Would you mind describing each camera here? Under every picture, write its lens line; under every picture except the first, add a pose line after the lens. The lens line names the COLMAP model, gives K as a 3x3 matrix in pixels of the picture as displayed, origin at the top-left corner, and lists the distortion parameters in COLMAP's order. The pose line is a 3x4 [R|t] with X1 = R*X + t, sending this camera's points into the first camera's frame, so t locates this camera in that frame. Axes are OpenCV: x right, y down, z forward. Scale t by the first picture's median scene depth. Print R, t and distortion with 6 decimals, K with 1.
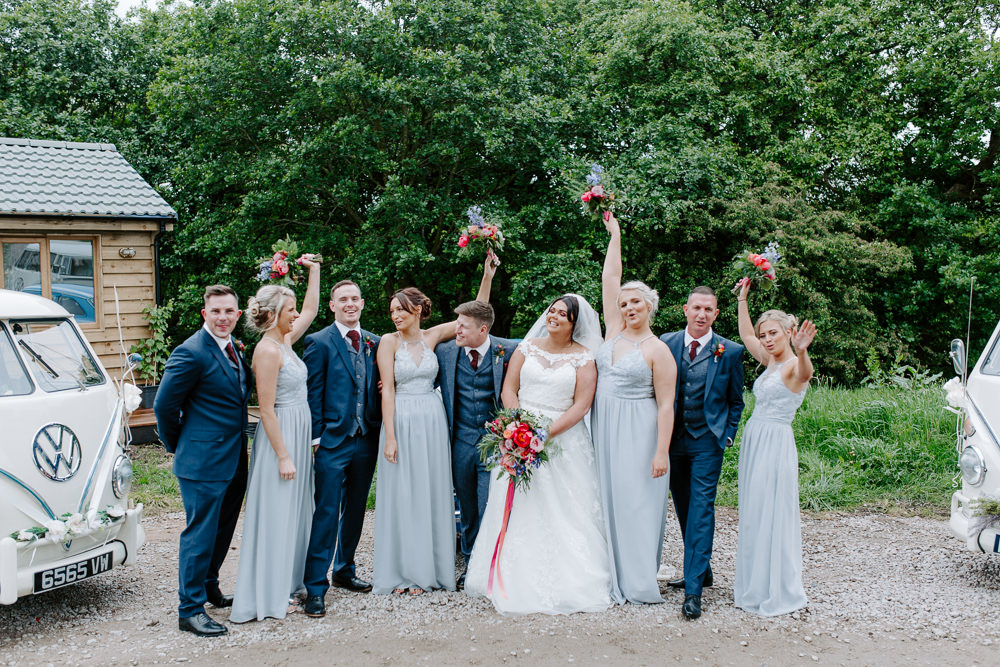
lens RADIAL K [[947.1, 0, 500.0], [0, 947.1, 333.5], [0, 0, 1]] dist [-0.009176, 0.014330]
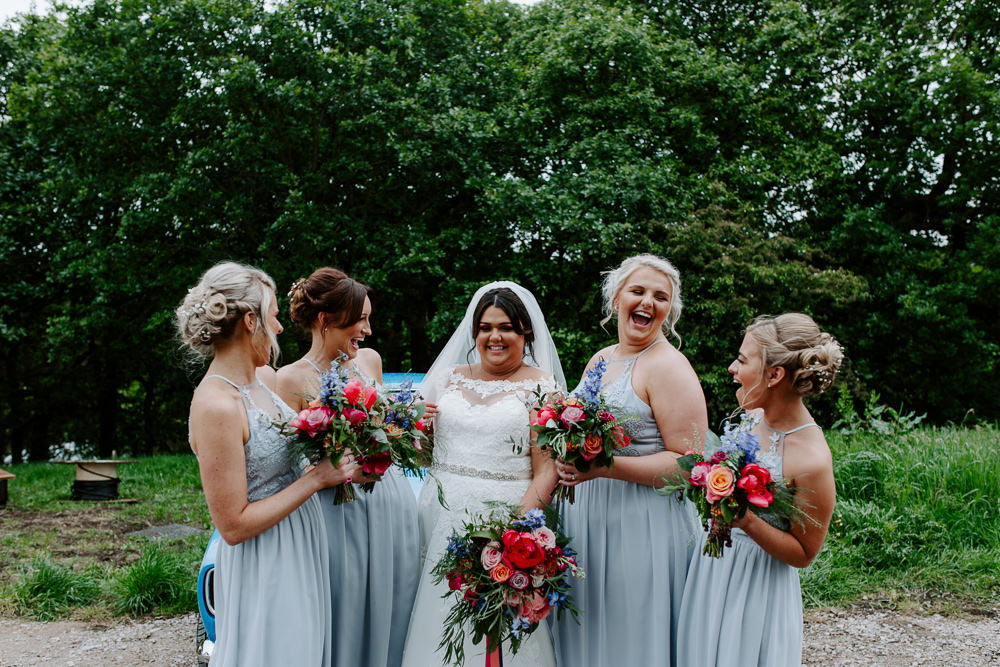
lens RADIAL K [[934.2, 0, 500.0], [0, 934.2, 333.5], [0, 0, 1]] dist [-0.001868, 0.005628]
pose [[0.998177, 0.000277, 0.060353, 0.025280], [0.002366, 0.999041, -0.043712, 0.002960], [-0.060307, 0.043775, 0.997220, 0.122978]]
